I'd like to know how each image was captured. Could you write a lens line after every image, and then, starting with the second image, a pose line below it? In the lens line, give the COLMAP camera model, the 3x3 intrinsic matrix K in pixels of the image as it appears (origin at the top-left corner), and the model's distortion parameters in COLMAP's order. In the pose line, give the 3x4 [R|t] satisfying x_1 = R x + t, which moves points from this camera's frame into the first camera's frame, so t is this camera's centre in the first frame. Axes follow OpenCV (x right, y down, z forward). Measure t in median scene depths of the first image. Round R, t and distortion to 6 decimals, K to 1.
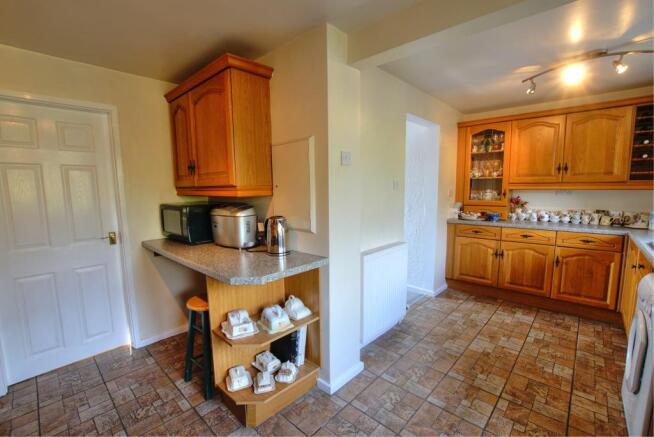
lens RADIAL K [[288.5, 0, 323.0], [0, 288.5, 222.7], [0, 0, 1]] dist [-0.024158, 0.000892]
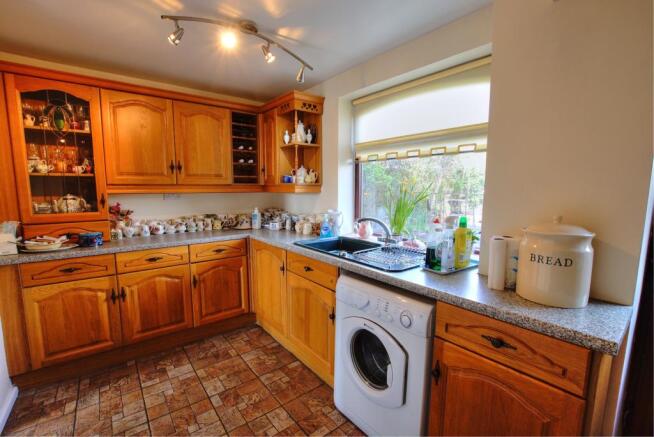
lens RADIAL K [[288.5, 0, 323.0], [0, 288.5, 222.7], [0, 0, 1]] dist [-0.024158, 0.000892]
pose [[0.153191, -0.106951, 0.982392, 0.083328], [0.117868, 0.989007, 0.089291, -0.055113], [-0.981142, 0.102114, 0.164113, 0.442400]]
